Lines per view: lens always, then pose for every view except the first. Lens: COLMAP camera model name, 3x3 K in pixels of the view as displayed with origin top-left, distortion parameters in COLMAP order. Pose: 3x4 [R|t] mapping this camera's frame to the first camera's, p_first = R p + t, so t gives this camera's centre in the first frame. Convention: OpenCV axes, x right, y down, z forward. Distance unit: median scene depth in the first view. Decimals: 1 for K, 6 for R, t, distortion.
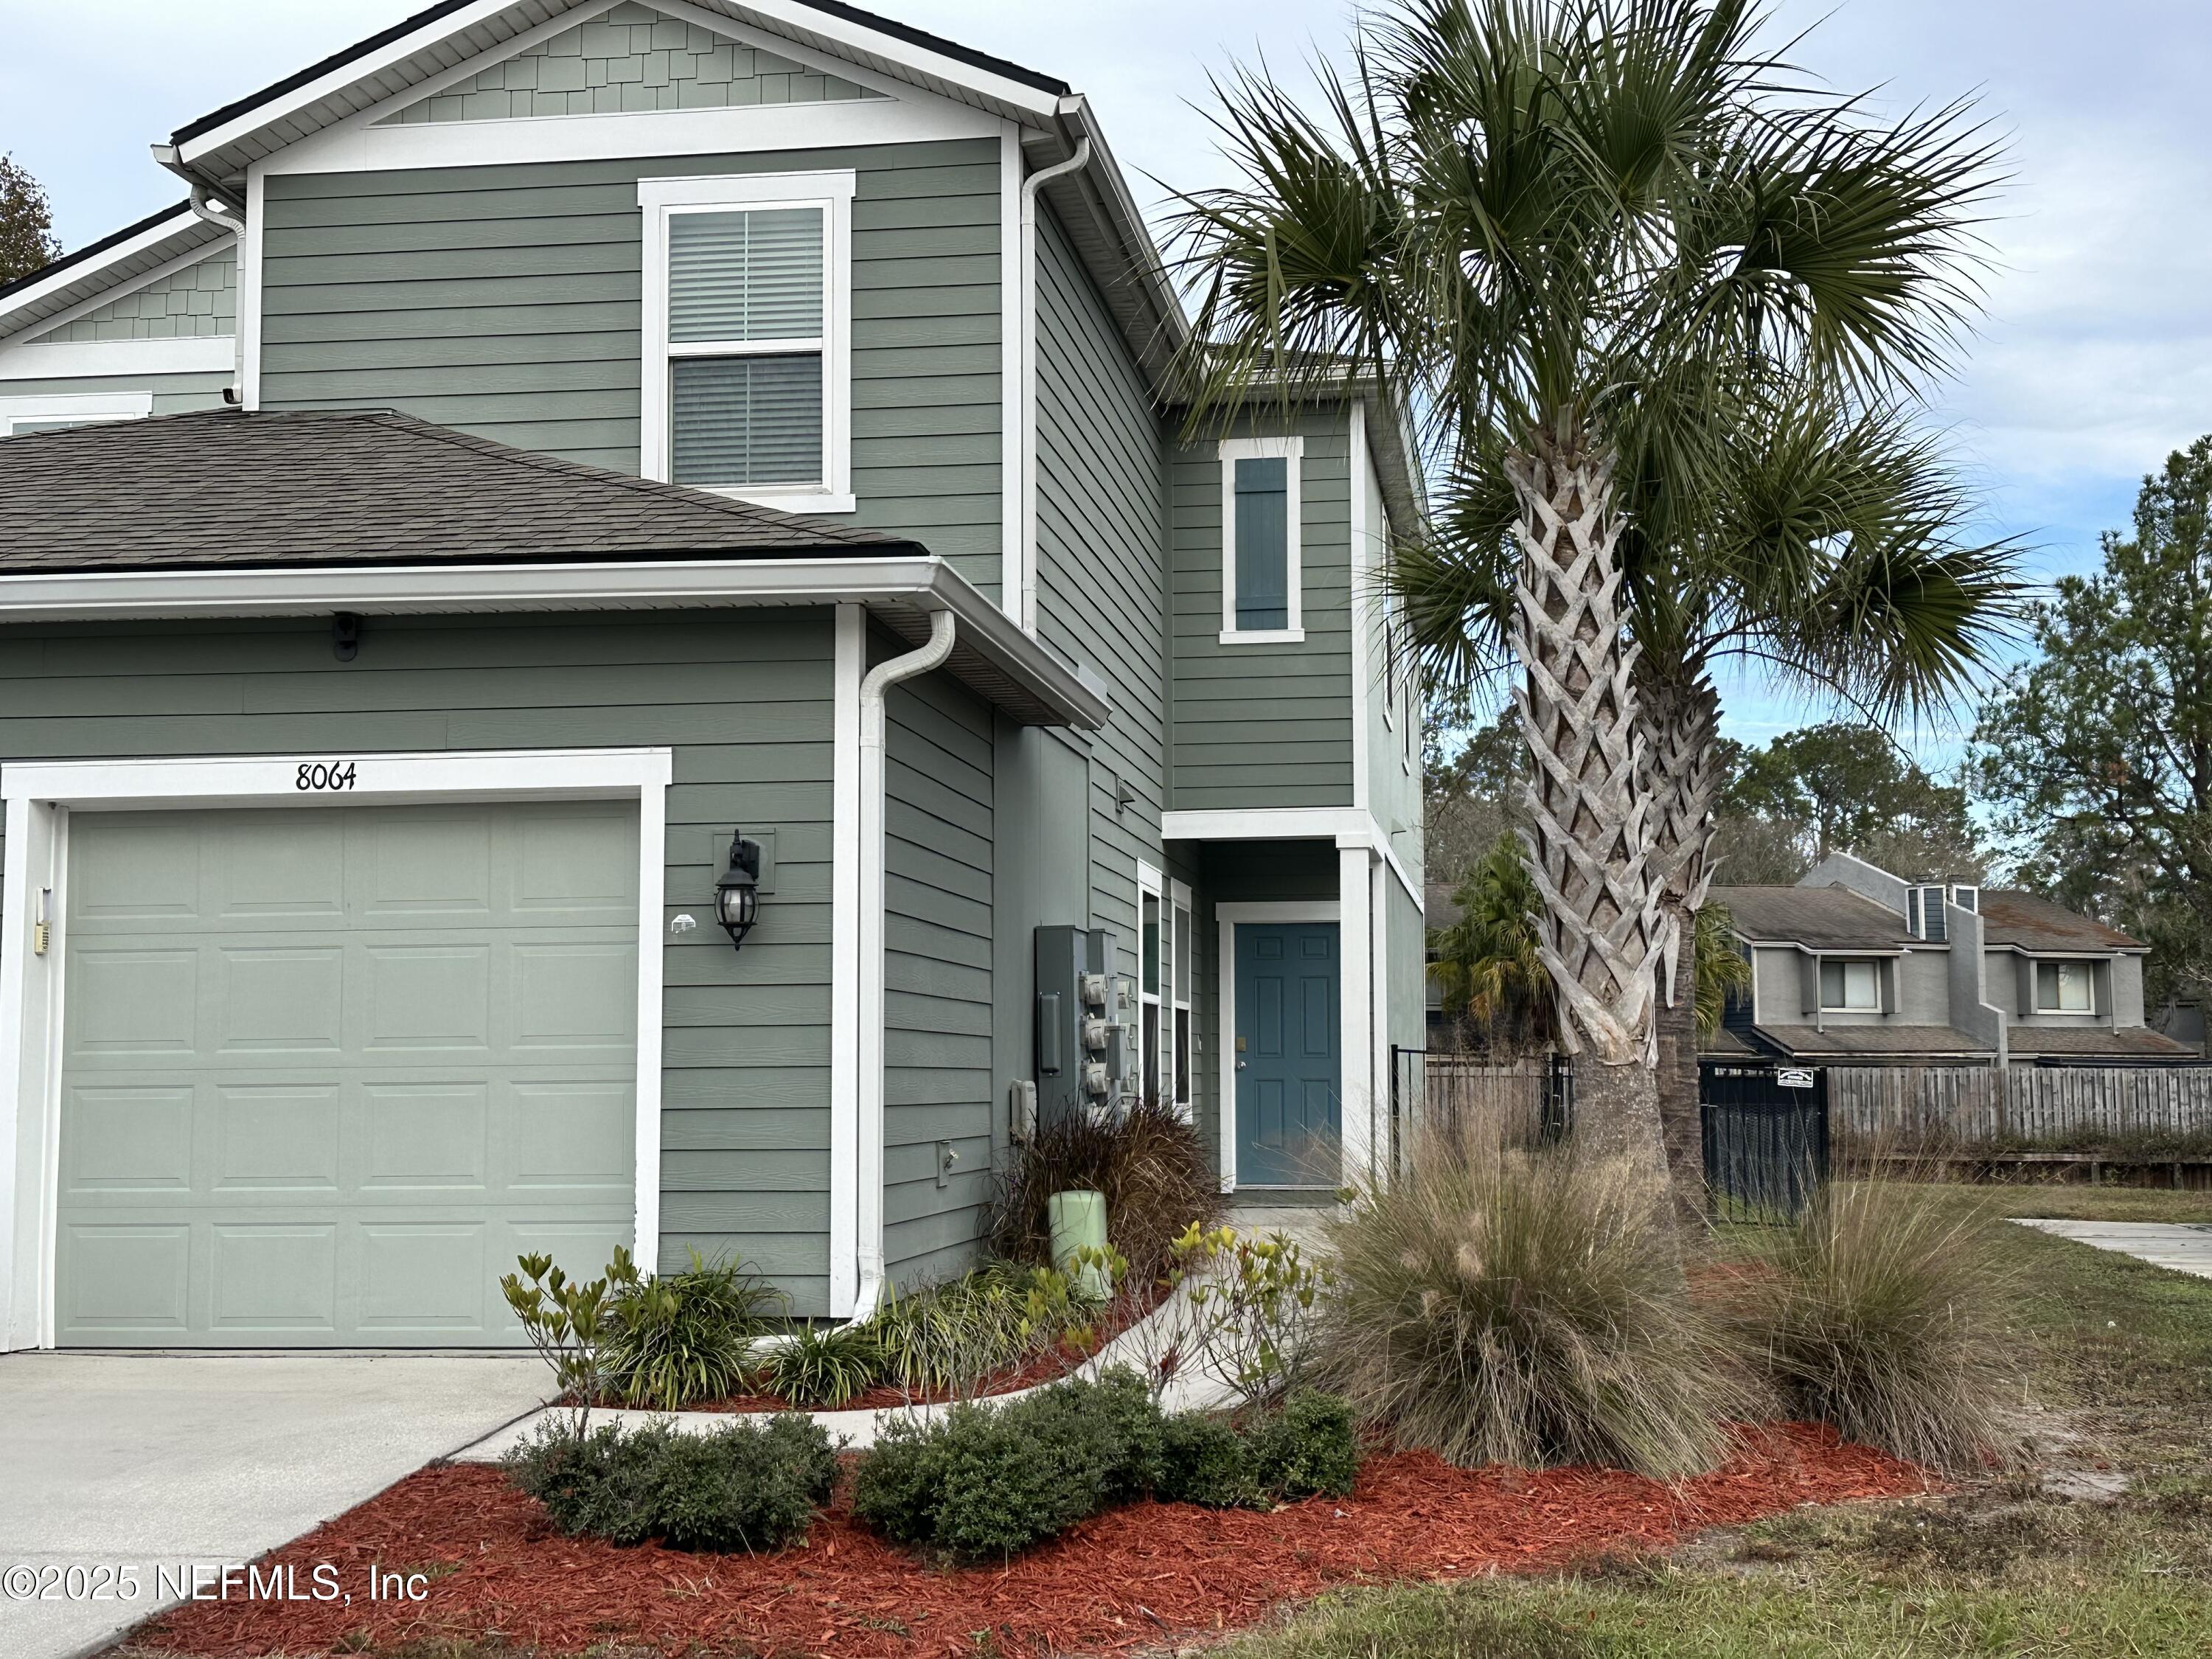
lens RADIAL K [[2787.2, 0, 1106.0], [0, 2787.2, 829.5], [0, 0, 1]] dist [0.009731, 0.013536]
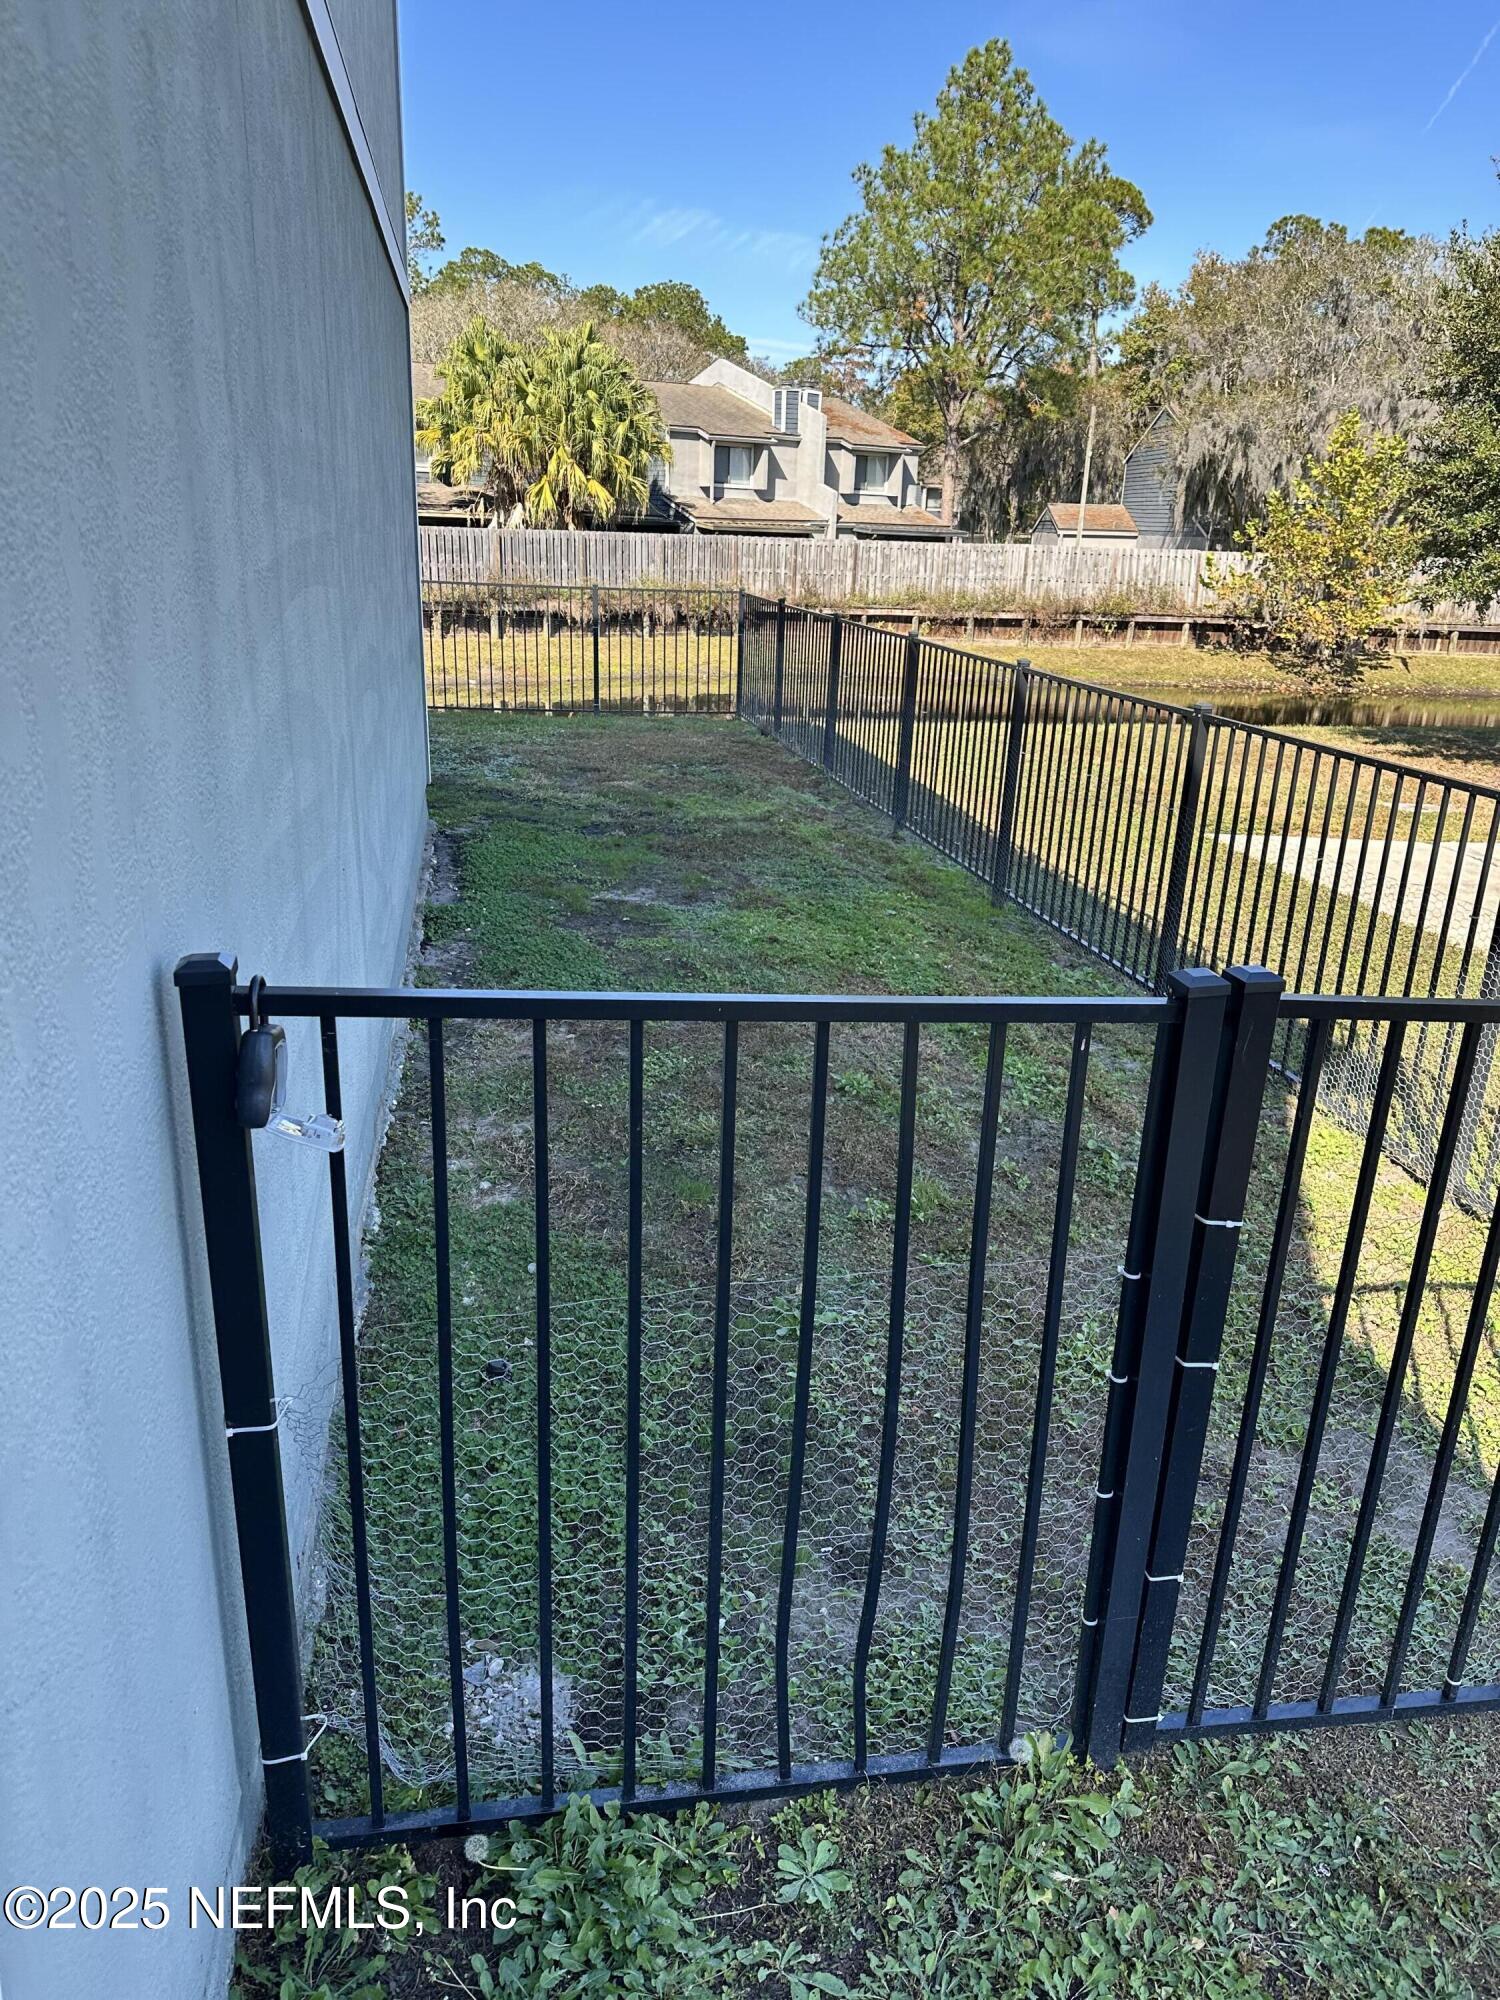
lens RADIAL K [[1389.8, 0, 750.0], [0, 1389.8, 1000.0], [0, 0, 1]] dist [0.045739, -0.064661]
pose [[0.945588, -0.075061, 0.316590, 0.047898], [-0.064393, 0.910607, 0.408226, 0.016958], [-0.318931, -0.406400, 0.856226, 0.363193]]
